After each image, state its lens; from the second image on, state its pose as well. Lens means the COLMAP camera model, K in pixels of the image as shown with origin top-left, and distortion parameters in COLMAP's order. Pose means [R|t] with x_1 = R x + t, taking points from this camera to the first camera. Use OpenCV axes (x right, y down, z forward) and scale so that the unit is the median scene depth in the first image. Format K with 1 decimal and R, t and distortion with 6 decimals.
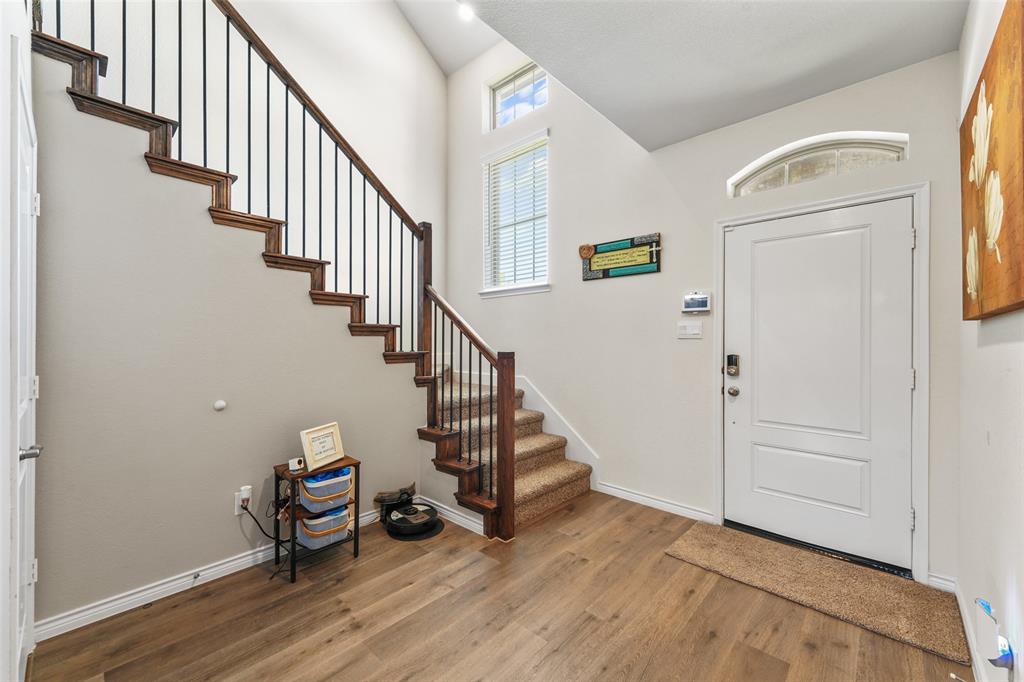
lens RADIAL K [[408.2, 0, 511.9], [0, 408.2, 339.5], [0, 0, 1]] dist [0.000070, 0.000240]
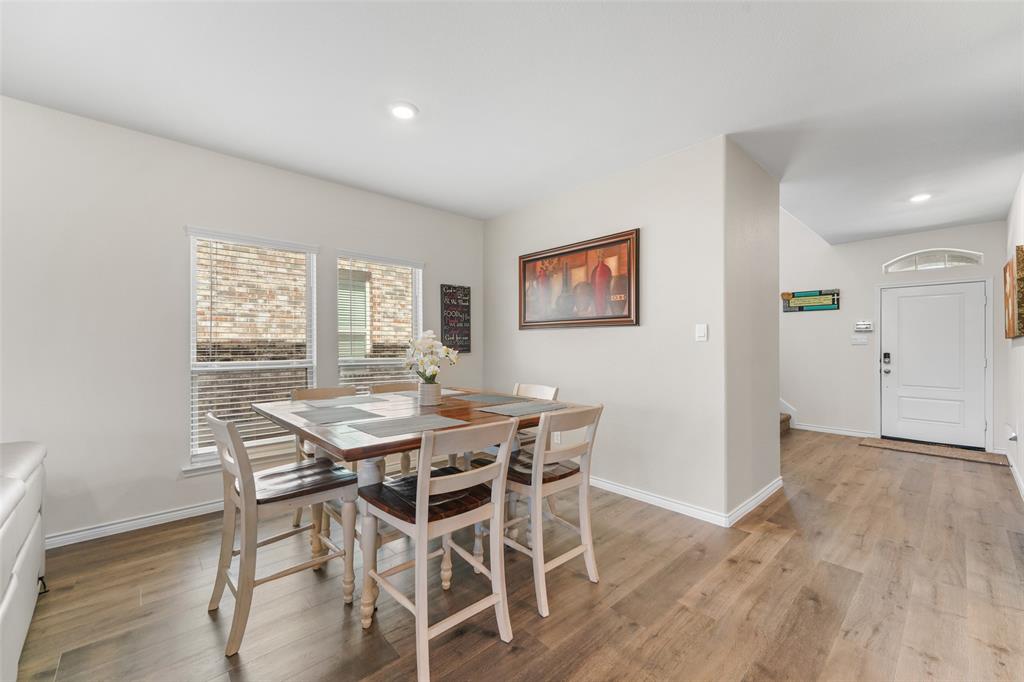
lens RADIAL K [[408.2, 0, 508.1], [0, 408.2, 341.1], [0, 0, 1]] dist [0.000070, 0.000240]
pose [[0.996107, 0.002773, -0.088104, -1.085895], [-0.003210, 0.999983, -0.004811, -0.004102], [0.088089, 0.005075, 0.996100, -1.111790]]
